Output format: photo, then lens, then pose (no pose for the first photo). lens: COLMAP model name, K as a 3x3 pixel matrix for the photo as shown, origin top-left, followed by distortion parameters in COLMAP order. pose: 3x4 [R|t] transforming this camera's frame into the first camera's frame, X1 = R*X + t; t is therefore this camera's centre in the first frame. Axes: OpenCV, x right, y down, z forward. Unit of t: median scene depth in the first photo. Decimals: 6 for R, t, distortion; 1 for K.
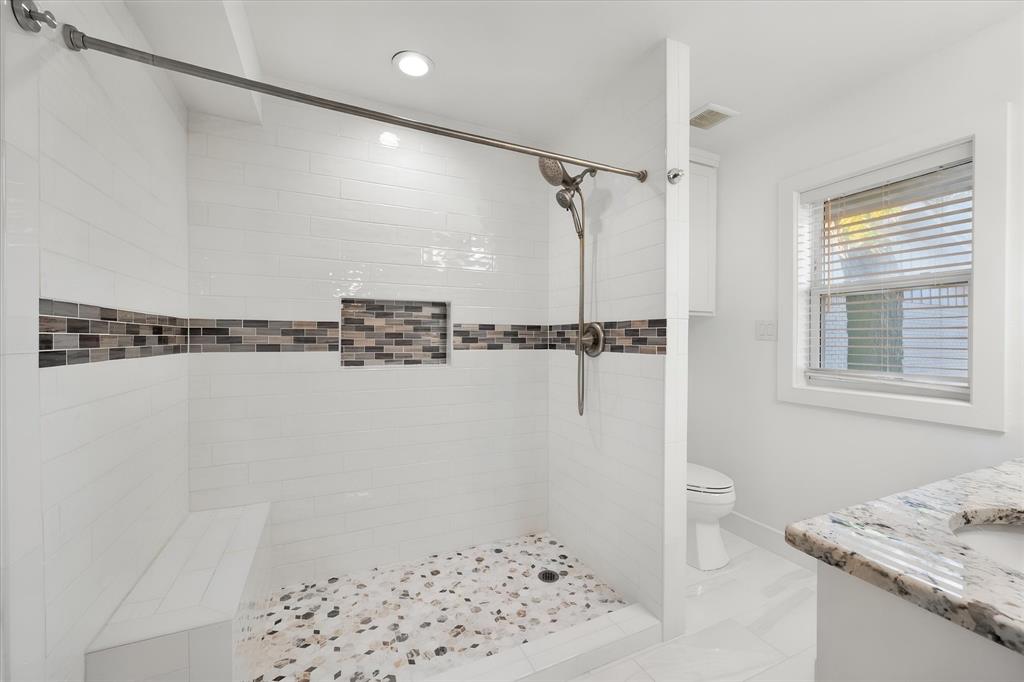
lens RADIAL K [[408.3, 0, 512.7], [0, 408.3, 339.0], [0, 0, 1]] dist [0.002364, 0.000116]
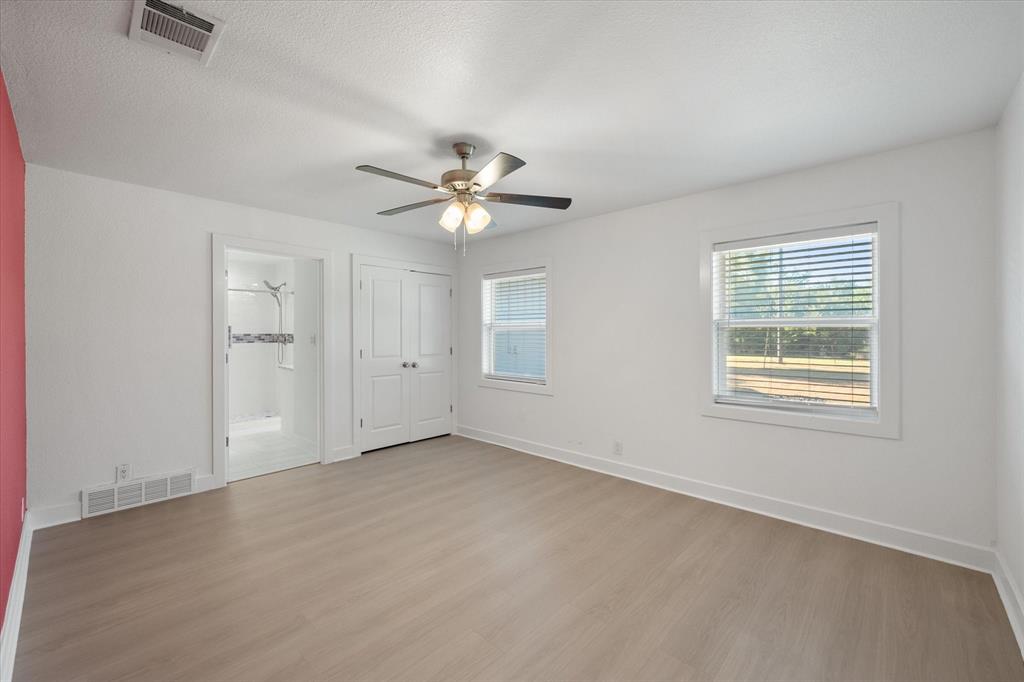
lens RADIAL K [[408.3, 0, 514.8], [0, 408.3, 335.8], [0, 0, 1]] dist [0.002364, 0.000116]
pose [[0.917397, -0.005946, 0.397929, 0.491137], [0.009070, 0.999941, -0.005970, 0.010376], [-0.397870, 0.009086, 0.917397, -2.220973]]
